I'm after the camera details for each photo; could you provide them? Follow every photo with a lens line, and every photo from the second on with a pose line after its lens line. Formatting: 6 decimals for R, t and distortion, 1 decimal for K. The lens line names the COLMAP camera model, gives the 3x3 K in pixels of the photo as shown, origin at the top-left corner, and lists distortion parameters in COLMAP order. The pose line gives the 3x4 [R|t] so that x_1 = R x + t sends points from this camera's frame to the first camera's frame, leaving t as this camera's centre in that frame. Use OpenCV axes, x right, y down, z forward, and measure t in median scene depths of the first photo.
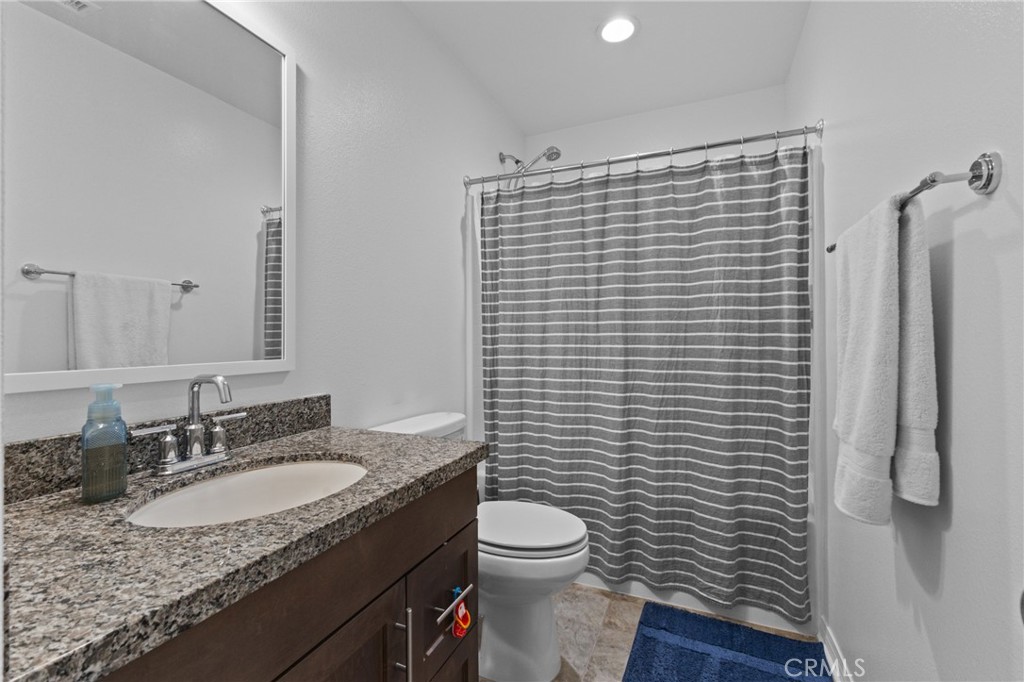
lens RADIAL K [[444.6, 0, 512.7], [0, 444.6, 331.9], [0, 0, 1]] dist [0.013669, -0.003580]
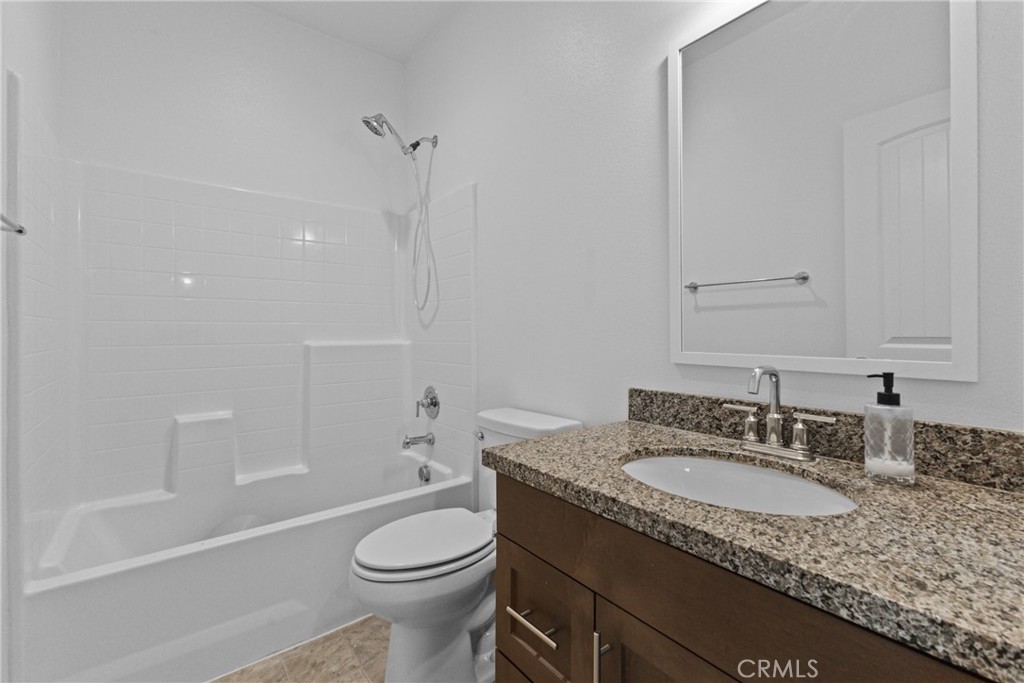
lens RADIAL K [[441.0, 0, 511.6], [0, 441.0, 332.7], [0, 0, 1]] dist [0.011629, -0.001245]
pose [[-0.487380, 0.004695, -0.873177, 0.469915], [0.013325, 0.999909, -0.002061, 0.014775], [0.873088, -0.012640, -0.487399, 0.971045]]
